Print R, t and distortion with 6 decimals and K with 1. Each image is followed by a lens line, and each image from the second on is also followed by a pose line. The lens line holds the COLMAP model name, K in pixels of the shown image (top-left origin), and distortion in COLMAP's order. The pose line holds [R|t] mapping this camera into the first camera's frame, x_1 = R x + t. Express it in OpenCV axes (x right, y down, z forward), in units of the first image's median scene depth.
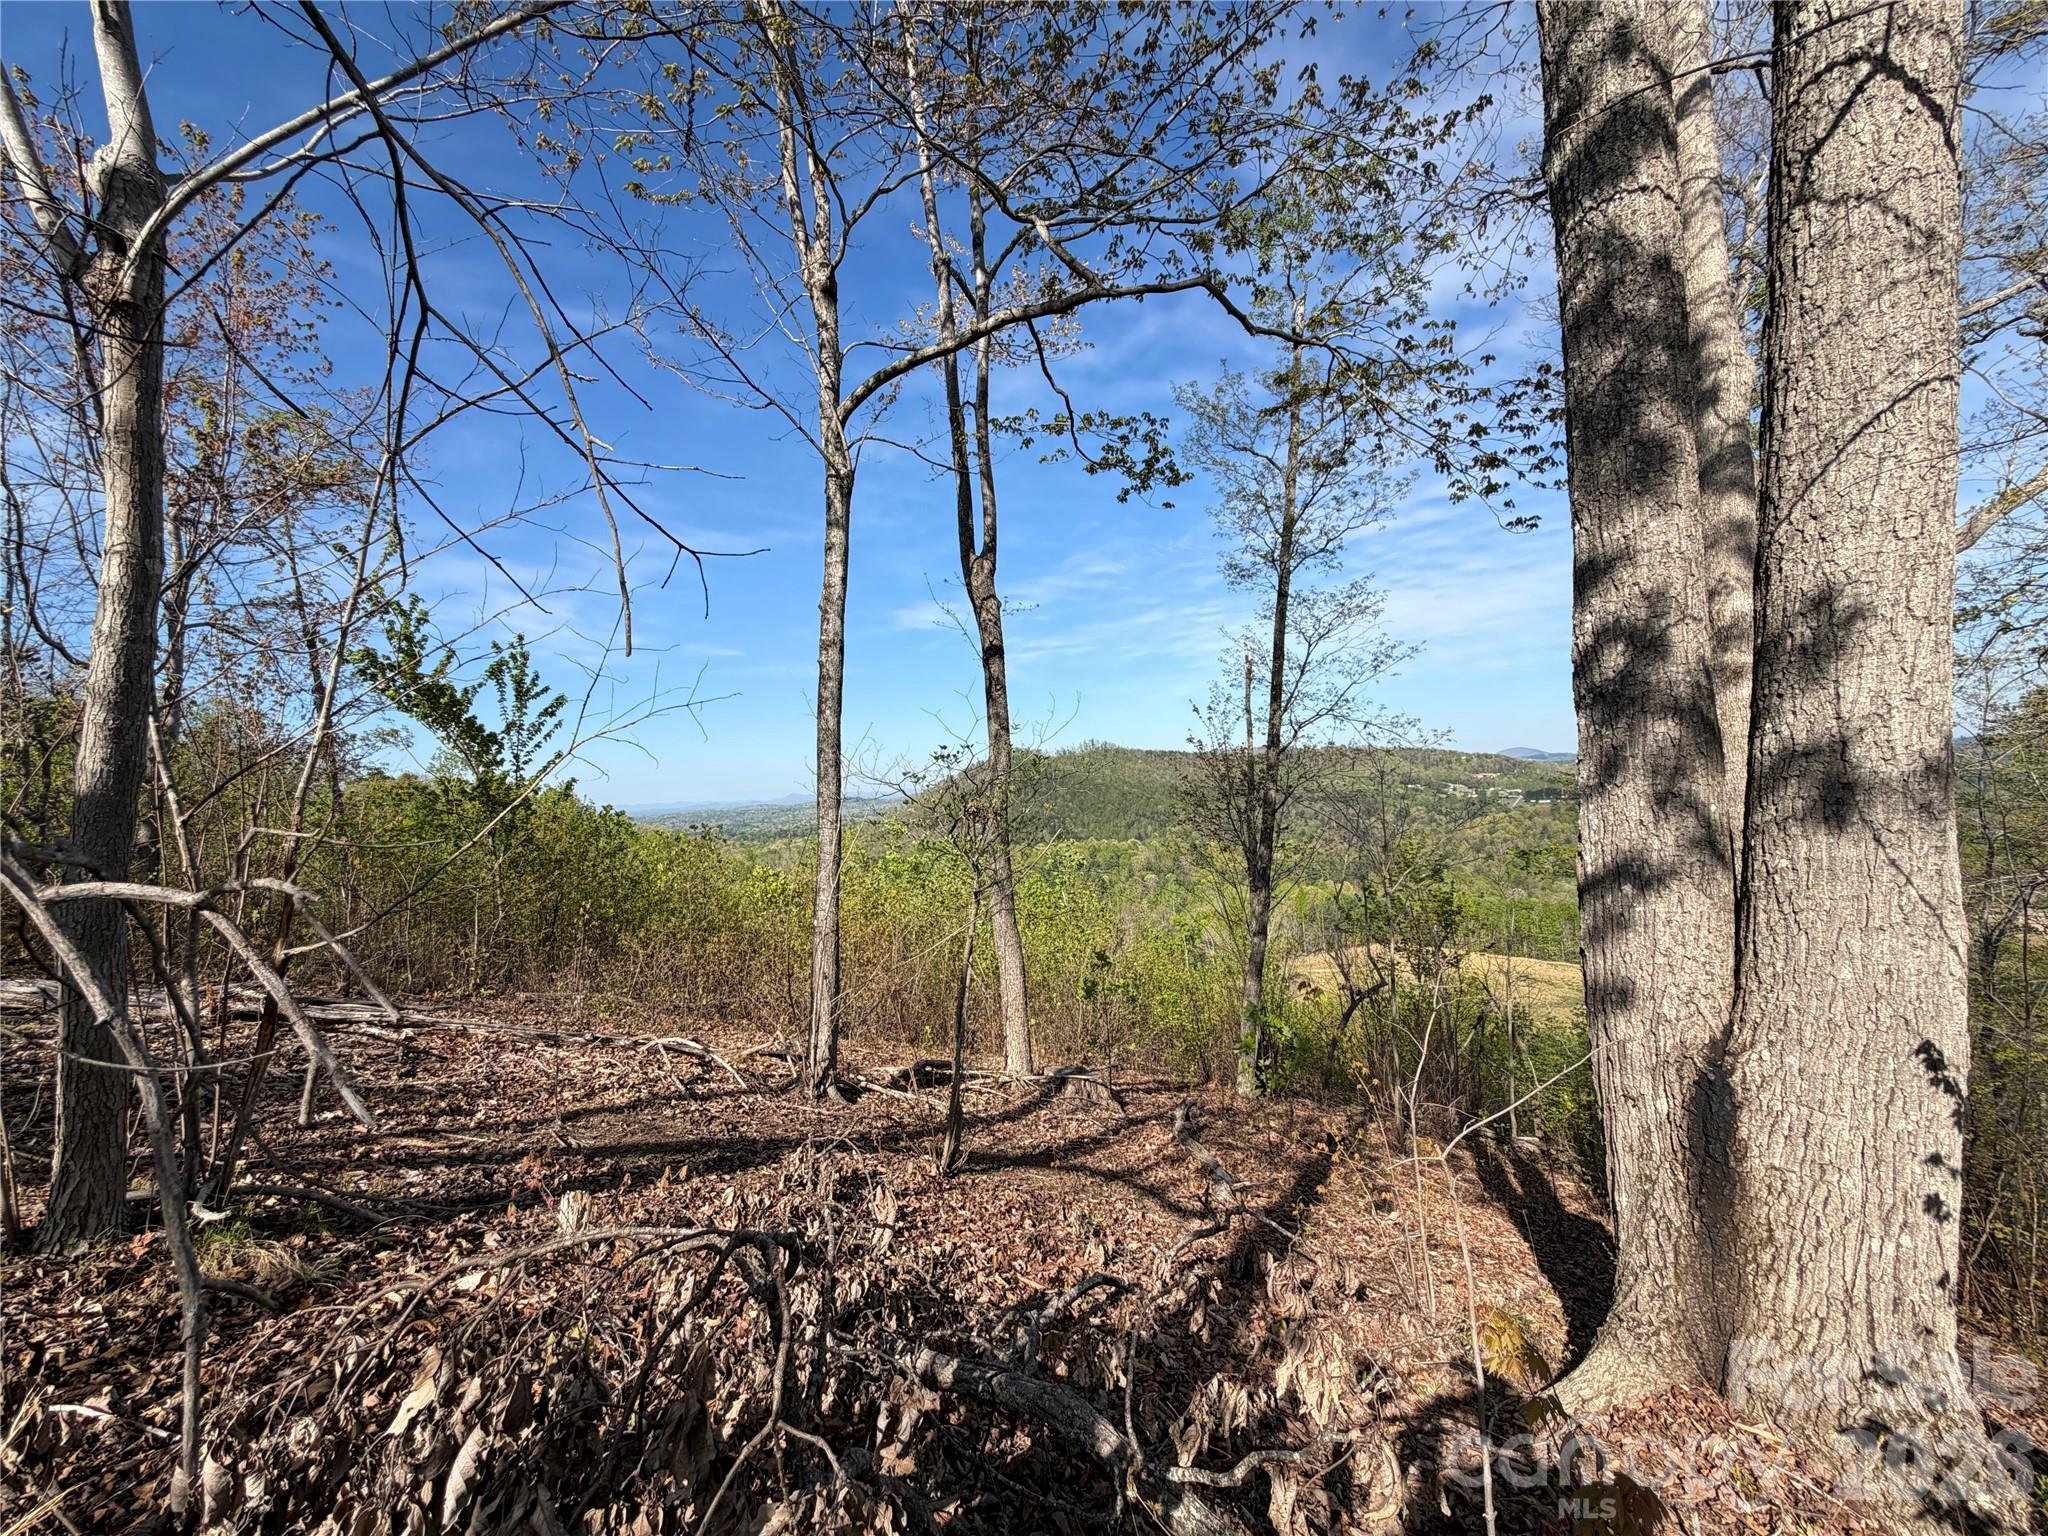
lens RADIAL K [[820.0, 0, 1020.4], [0, 820.0, 768.9], [0, 0, 1]] dist [0.000701, -0.000219]
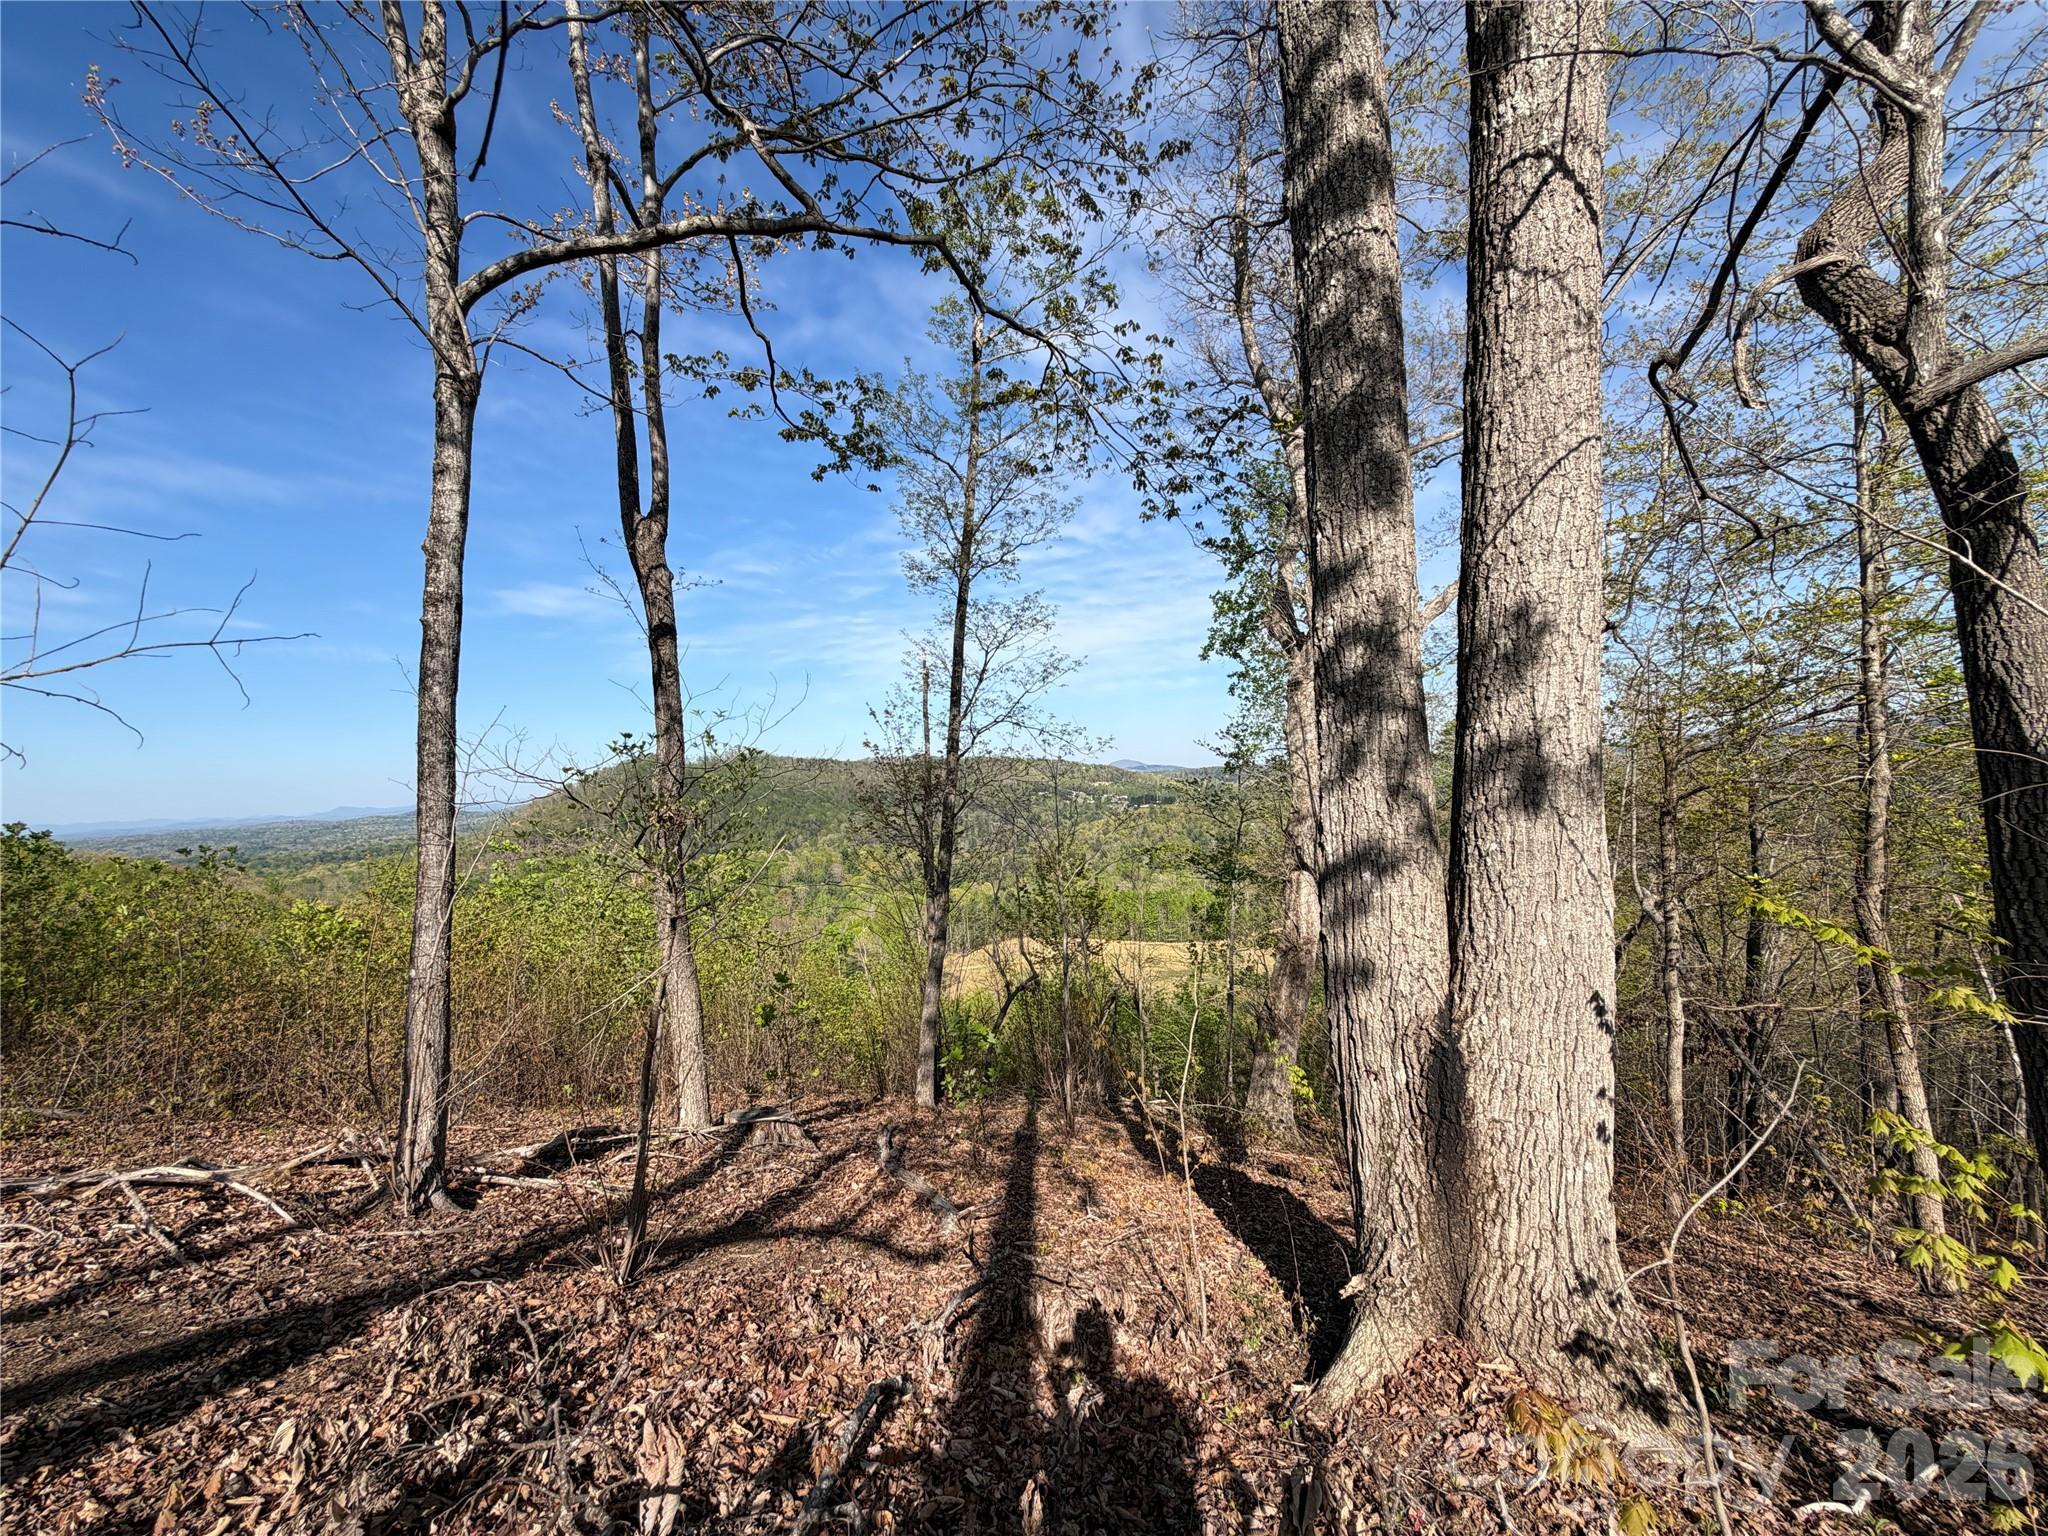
lens RADIAL K [[820.0, 0, 1023.0], [0, 820.0, 769.1], [0, 0, 1]] dist [0.000701, -0.000219]
pose [[0.912640, 0.007545, 0.408694, -0.064263], [-0.003499, 0.999937, -0.010647, 0.012190], [-0.408749, 0.008287, 0.912609, 0.124415]]
